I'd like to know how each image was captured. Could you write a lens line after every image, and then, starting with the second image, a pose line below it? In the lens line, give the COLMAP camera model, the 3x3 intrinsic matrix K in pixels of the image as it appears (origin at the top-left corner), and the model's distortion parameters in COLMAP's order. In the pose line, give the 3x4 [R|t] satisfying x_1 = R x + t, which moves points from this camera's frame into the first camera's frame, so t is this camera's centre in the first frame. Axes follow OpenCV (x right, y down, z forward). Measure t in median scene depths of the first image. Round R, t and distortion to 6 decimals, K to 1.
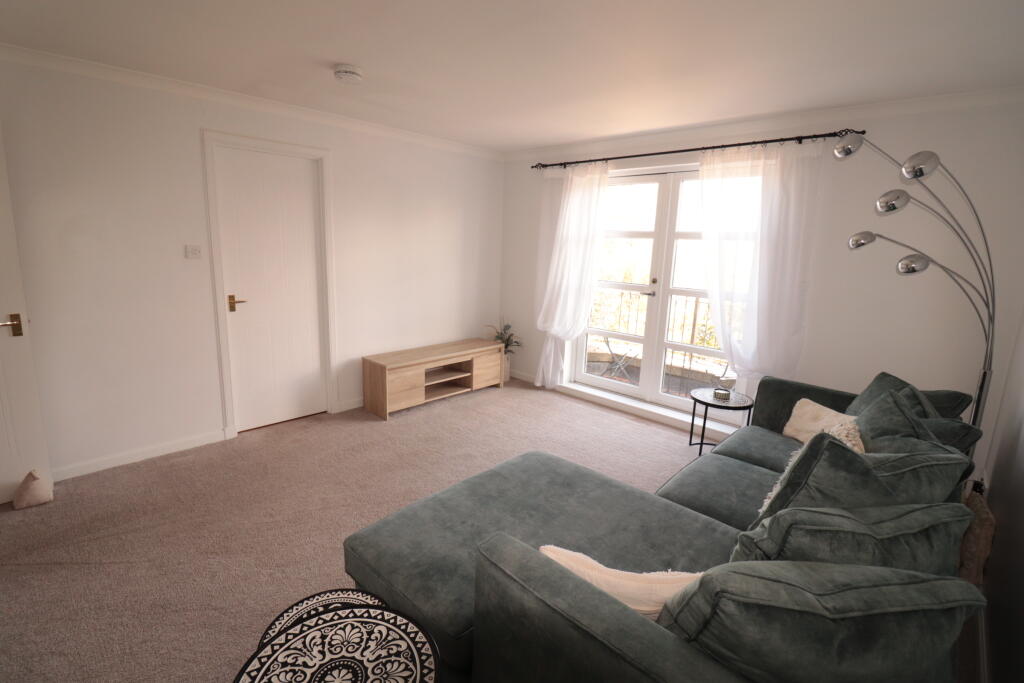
lens RADIAL K [[471.5, 0, 501.7], [0, 471.5, 338.0], [0, 0, 1]] dist [-0.004048, -0.011320]
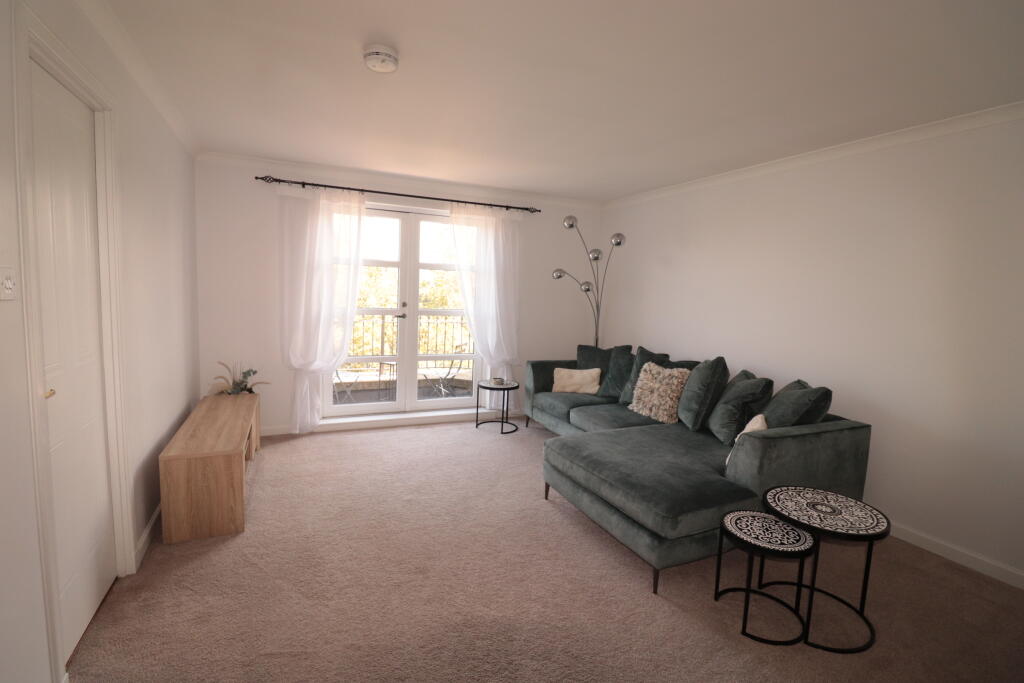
lens RADIAL K [[471.5, 0, 501.7], [0, 471.5, 338.0], [0, 0, 1]] dist [-0.004048, -0.011320]
pose [[0.369005, -0.109770, 0.922922, -0.651195], [0.160433, 0.985618, 0.053082, -0.064651], [-0.915476, 0.128479, 0.381309, 0.362423]]
